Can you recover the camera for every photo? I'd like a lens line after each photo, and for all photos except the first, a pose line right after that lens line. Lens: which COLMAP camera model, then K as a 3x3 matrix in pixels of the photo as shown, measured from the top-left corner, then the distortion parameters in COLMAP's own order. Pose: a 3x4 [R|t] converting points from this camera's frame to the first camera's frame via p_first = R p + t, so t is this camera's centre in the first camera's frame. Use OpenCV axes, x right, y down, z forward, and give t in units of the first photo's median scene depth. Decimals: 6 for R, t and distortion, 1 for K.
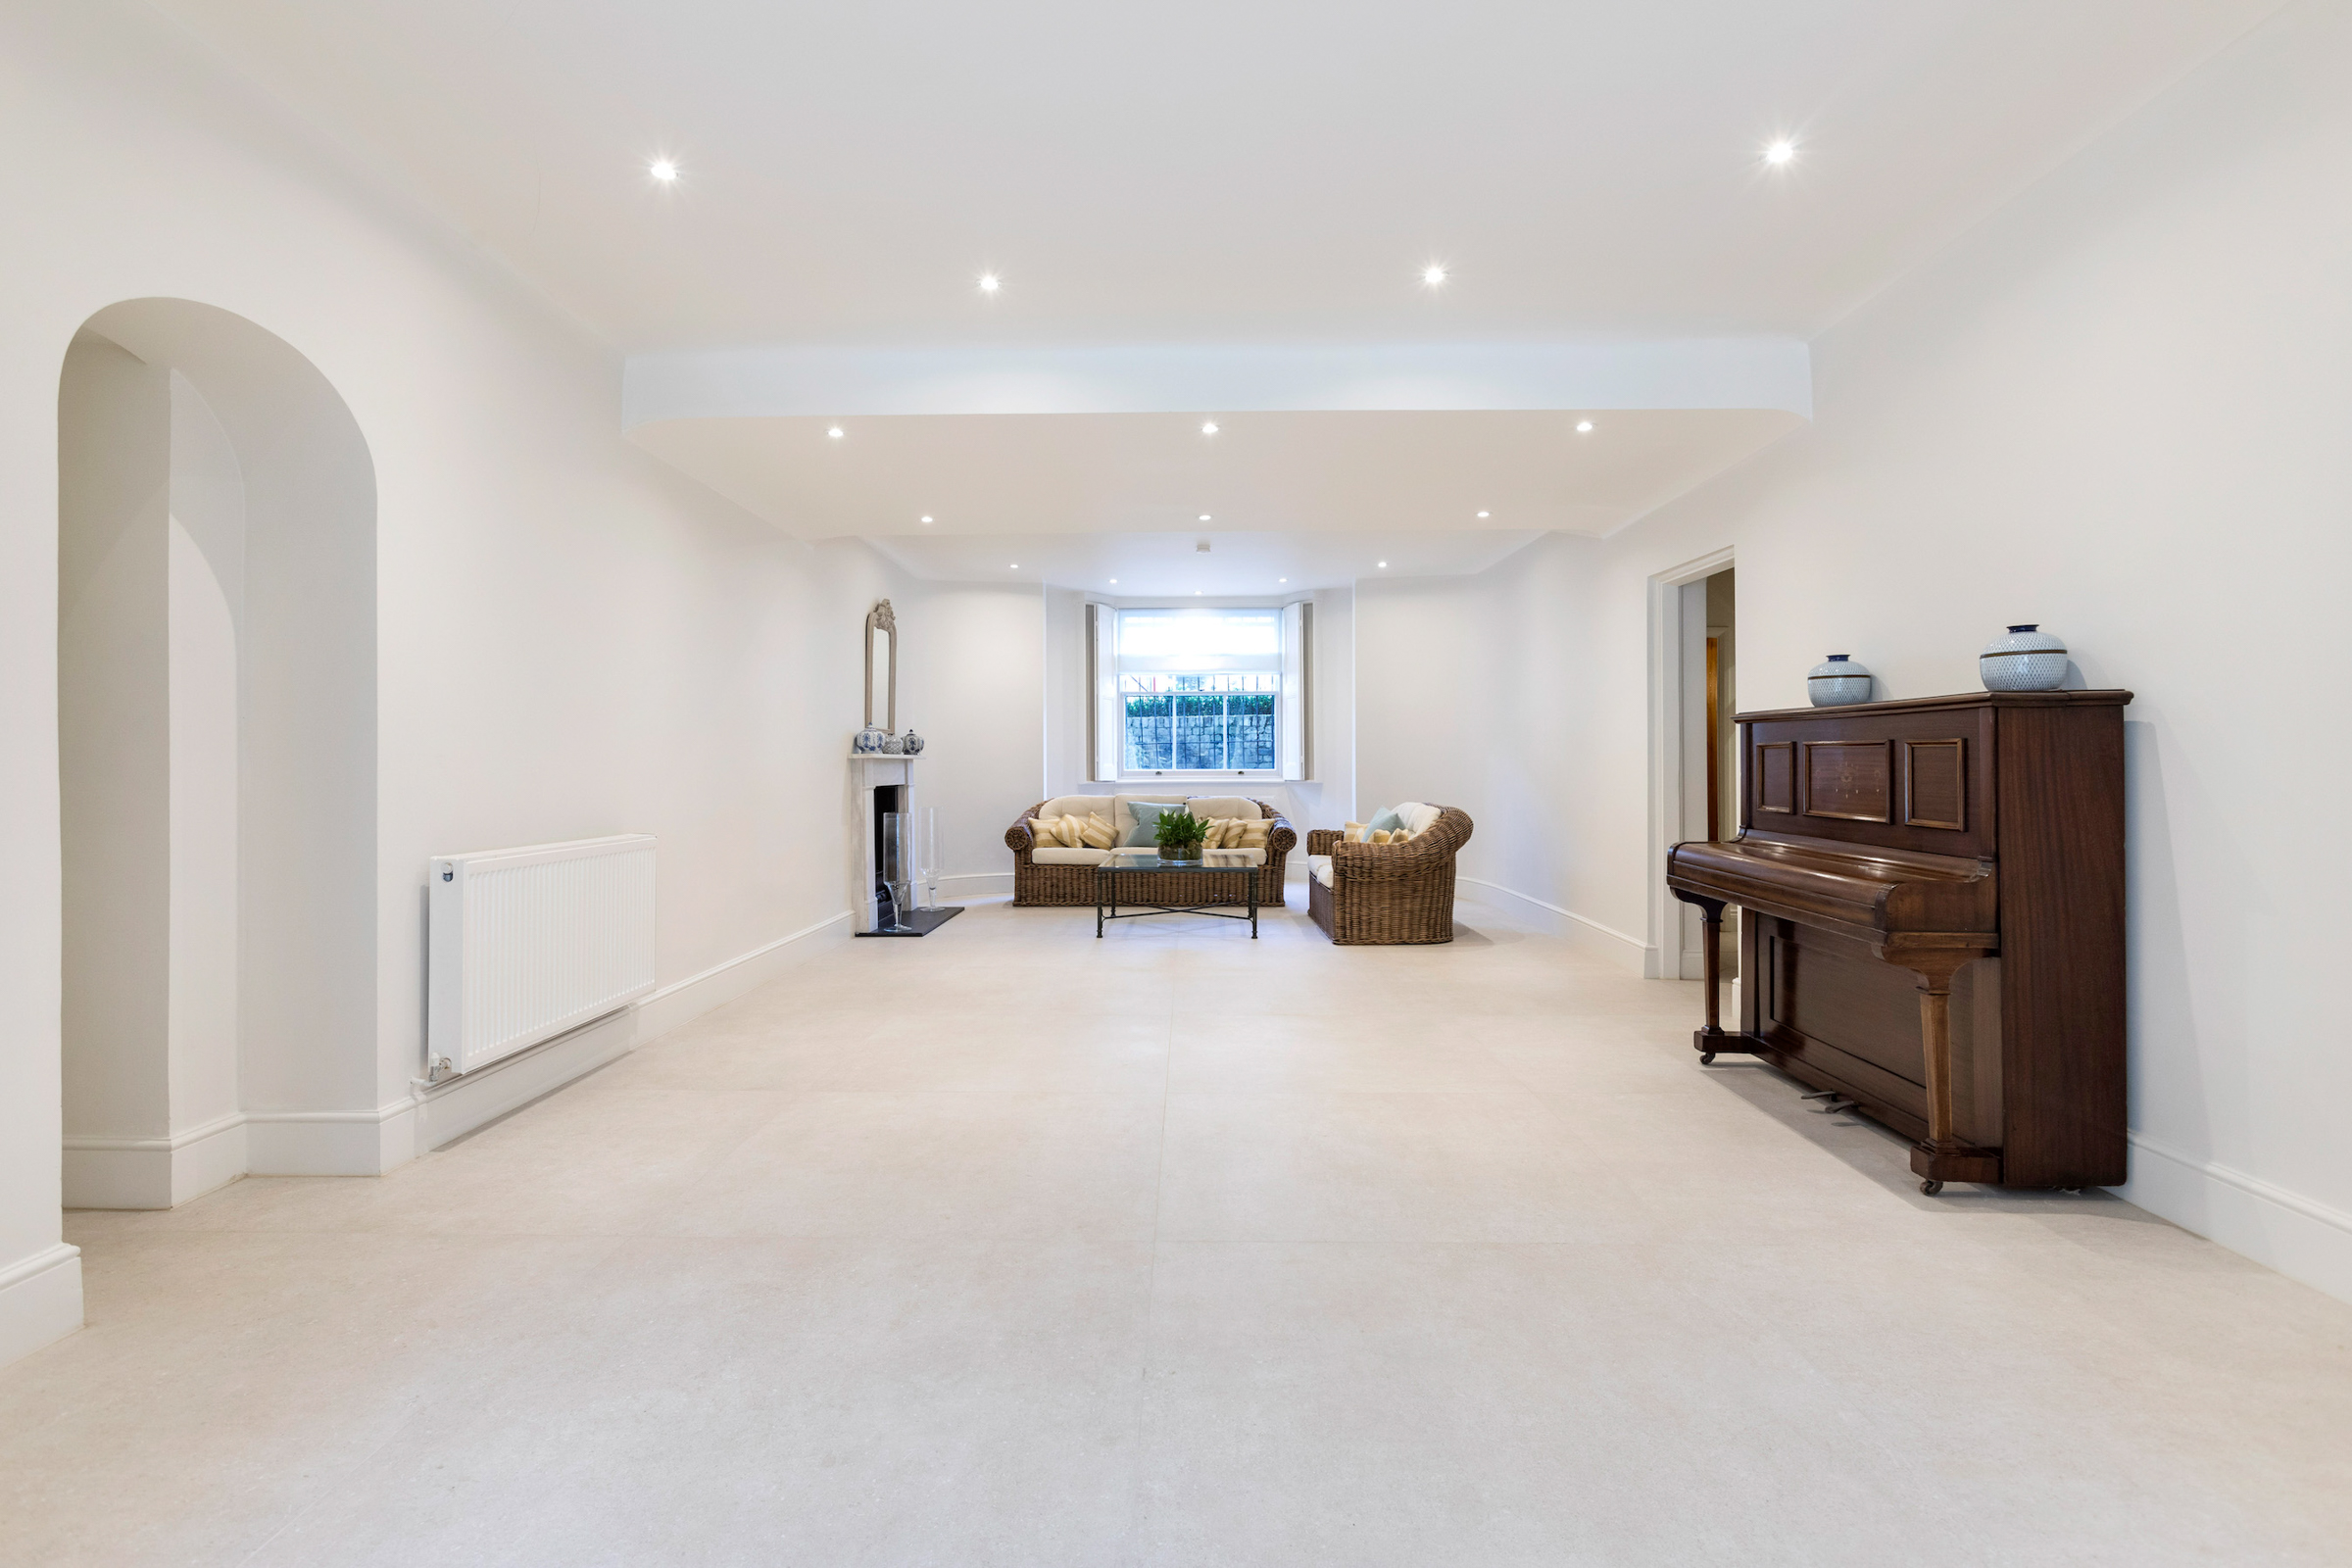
lens RADIAL K [[1179.9, 0, 1178.2], [0, 1179.9, 775.6], [0, 0, 1]] dist [-0.000755, 0.000217]
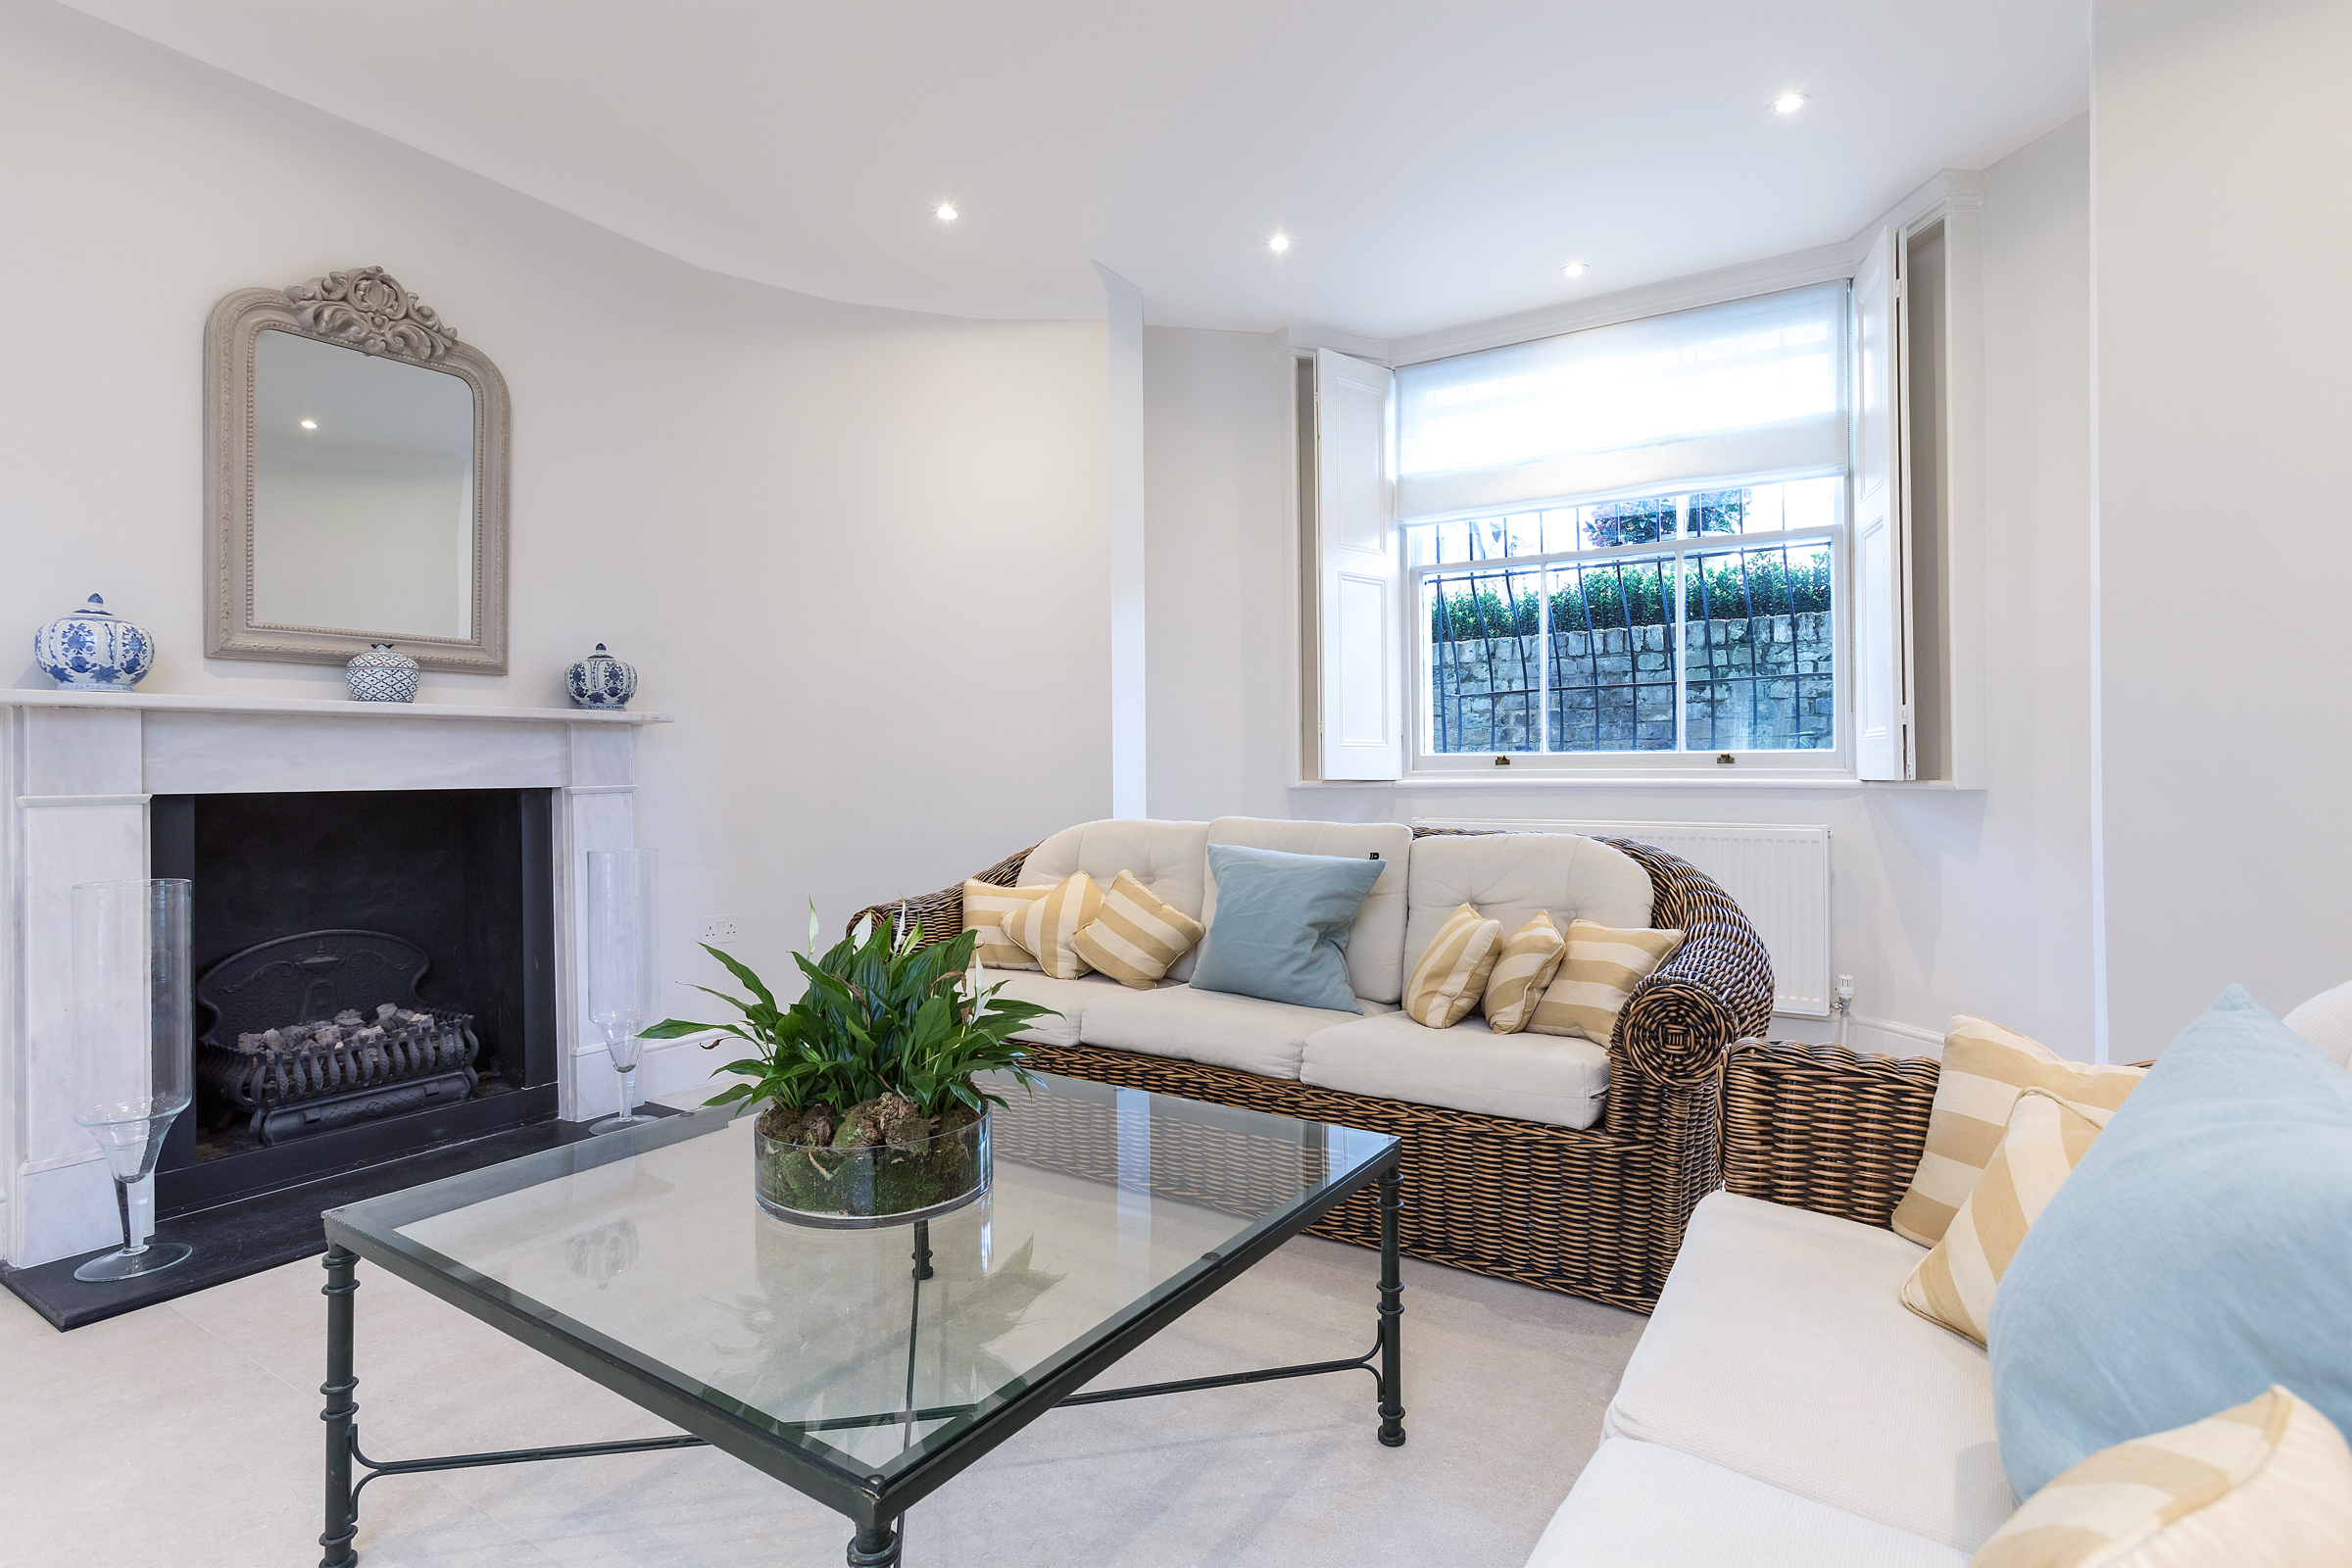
lens RADIAL K [[1179.9, 0, 1172.0], [0, 1179.9, 761.5], [0, 0, 1]] dist [-0.000755, 0.000217]
pose [[0.843424, -0.002643, -0.537242, 0.108863], [-0.003277, 0.999944, -0.010062, 0.002305], [0.537239, 0.010247, 0.843368, 0.621986]]
